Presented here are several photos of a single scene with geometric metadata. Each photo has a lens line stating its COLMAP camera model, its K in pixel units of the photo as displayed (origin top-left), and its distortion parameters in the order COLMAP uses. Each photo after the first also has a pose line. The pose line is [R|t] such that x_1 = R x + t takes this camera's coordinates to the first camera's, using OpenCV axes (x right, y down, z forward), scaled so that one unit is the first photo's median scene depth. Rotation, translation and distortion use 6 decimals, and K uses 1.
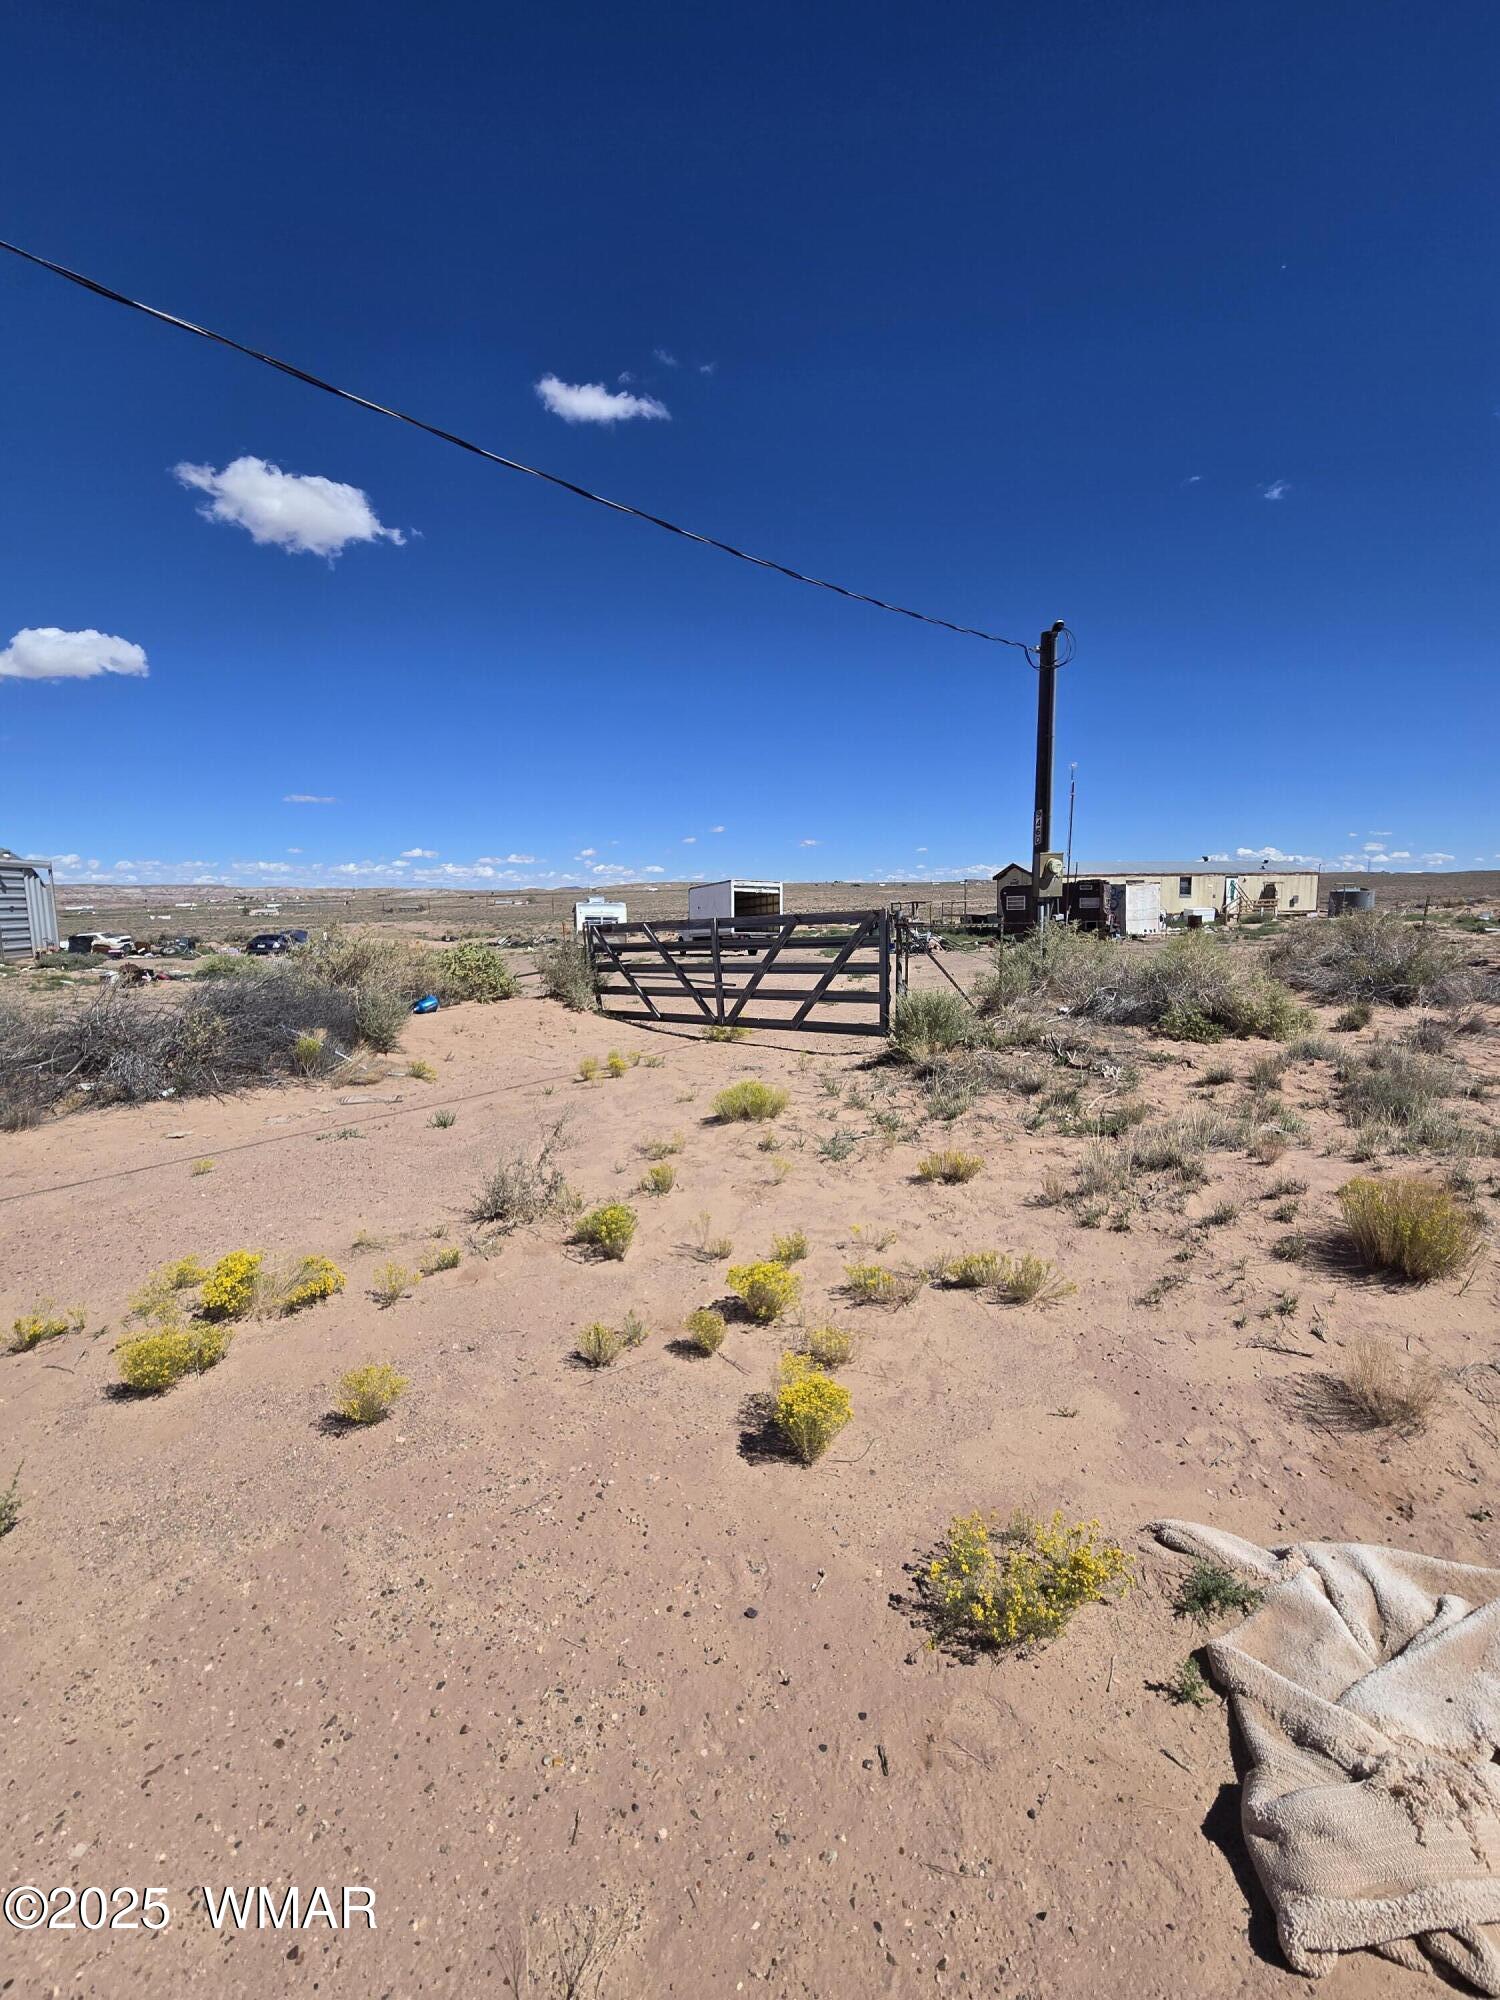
lens RADIAL K [[804.6, 0, 764.5], [0, 804.6, 994.5], [0, 0, 1]] dist [-0.000529, -0.000037]
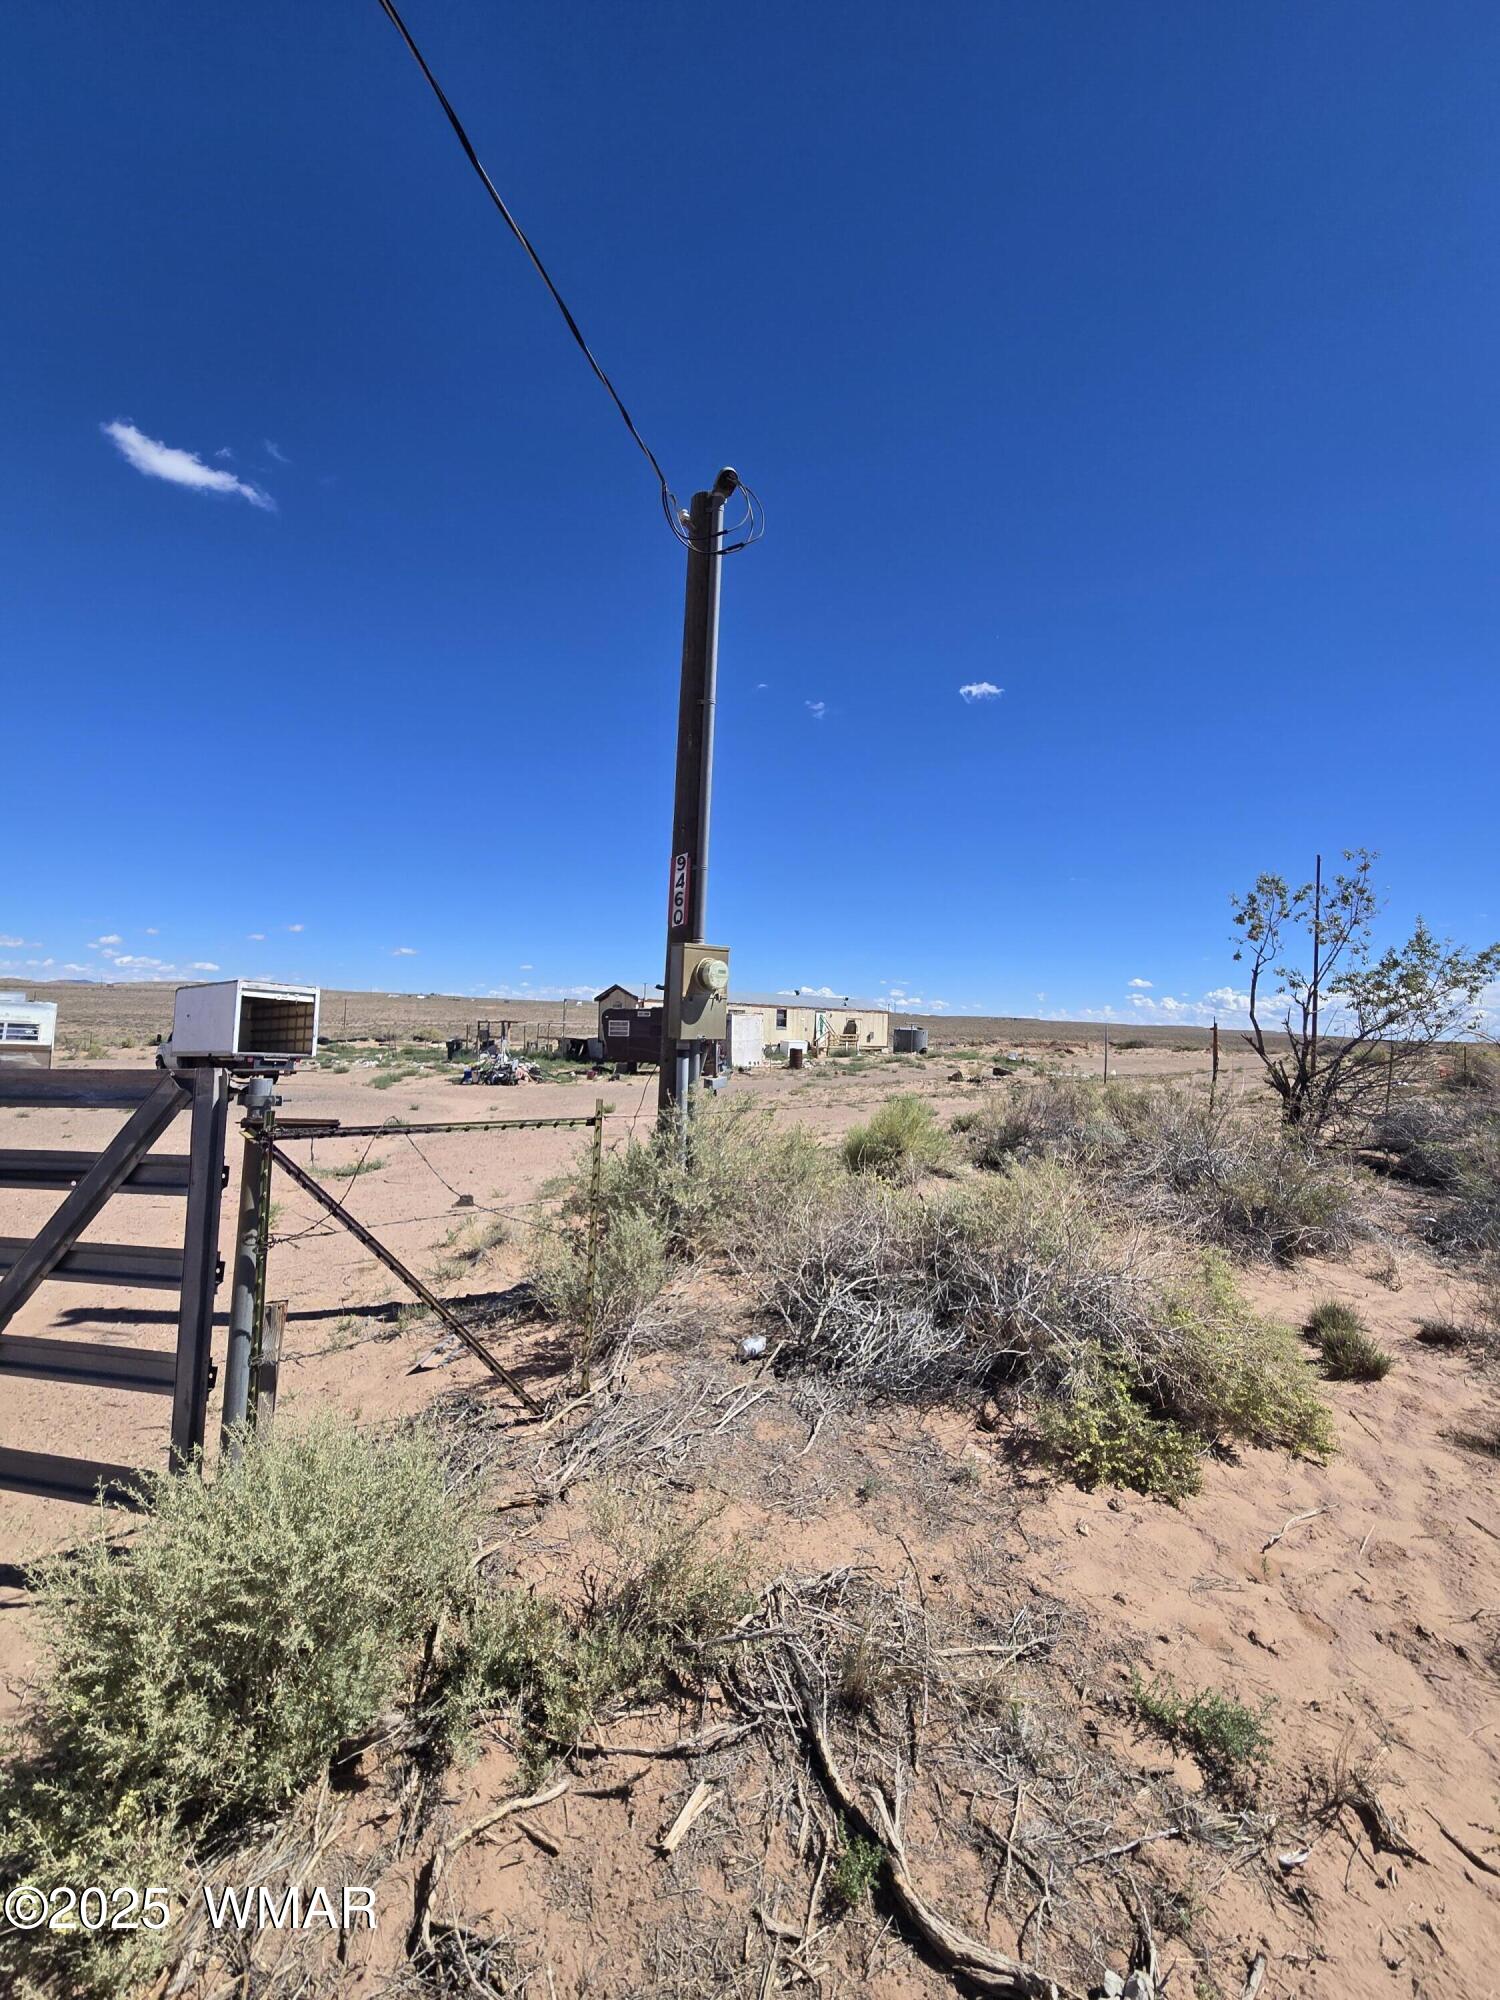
lens RADIAL K [[804.6, 0, 764.5], [0, 804.6, 994.5], [0, 0, 1]] dist [-0.000529, -0.000037]
pose [[0.885069, 0.061315, 0.461404, 0.039217], [0.007587, 0.989254, -0.146012, -0.018046], [-0.465399, 0.132731, 0.875092, 0.131032]]
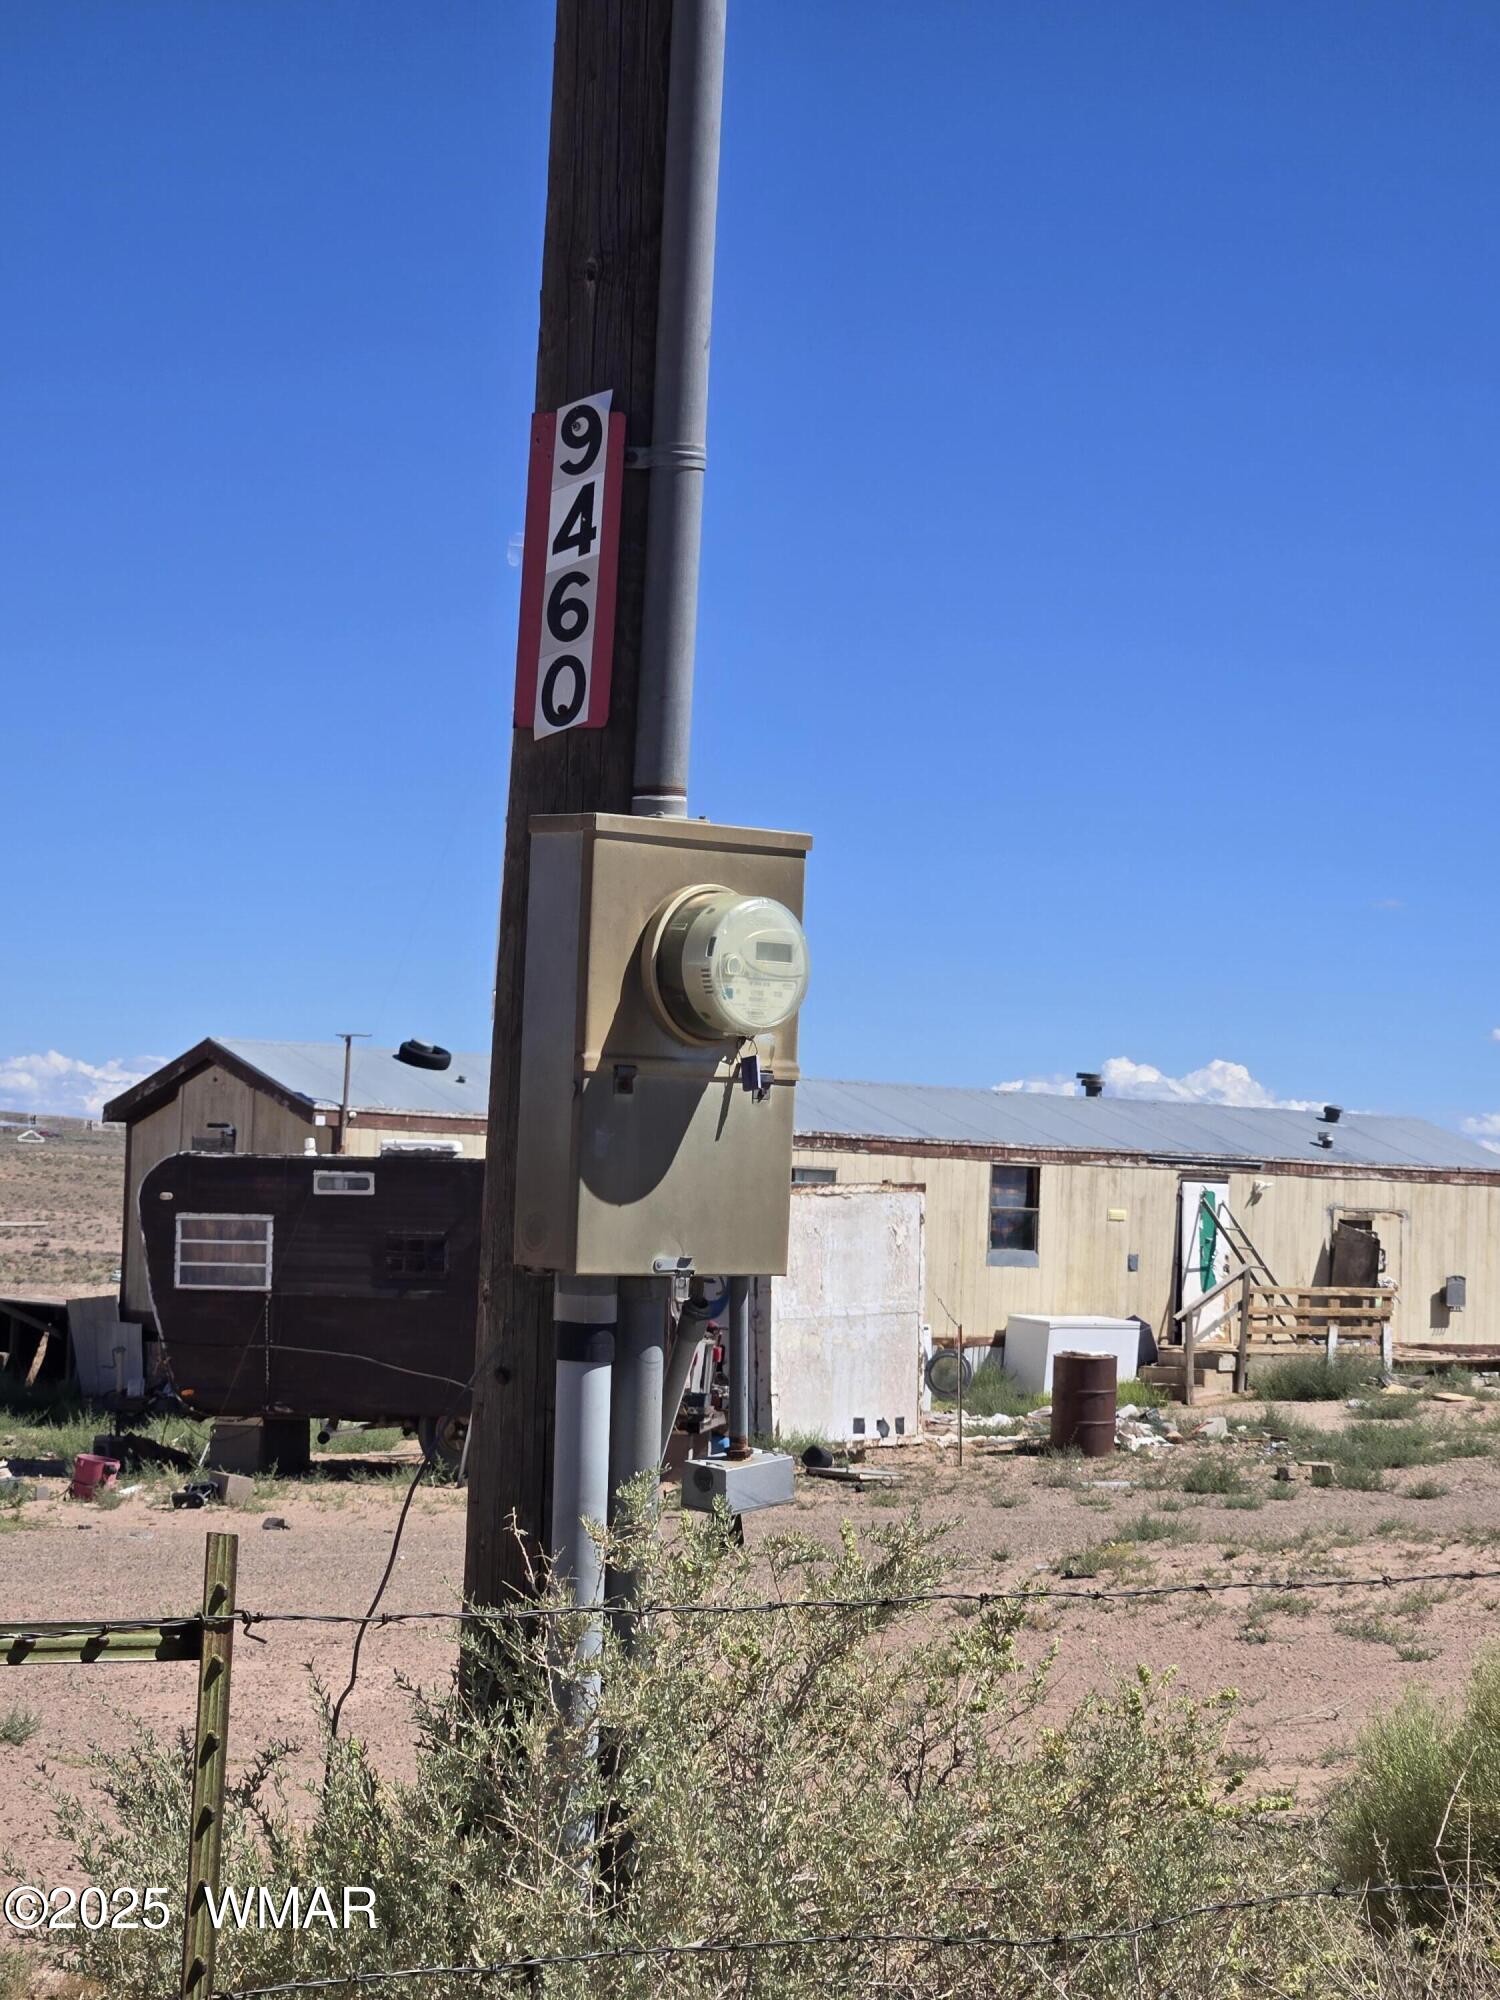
lens RADIAL K [[3973.7, 0, 750.0], [0, 3973.7, 1000.0], [0, 0, 1]] dist [-0.603736, 8.172692]
pose [[0.904419, 0.073821, 0.420210, 0.036699], [-0.001621, 0.985505, -0.169640, -0.016711], [-0.426642, 0.152744, 0.891429, 0.129180]]
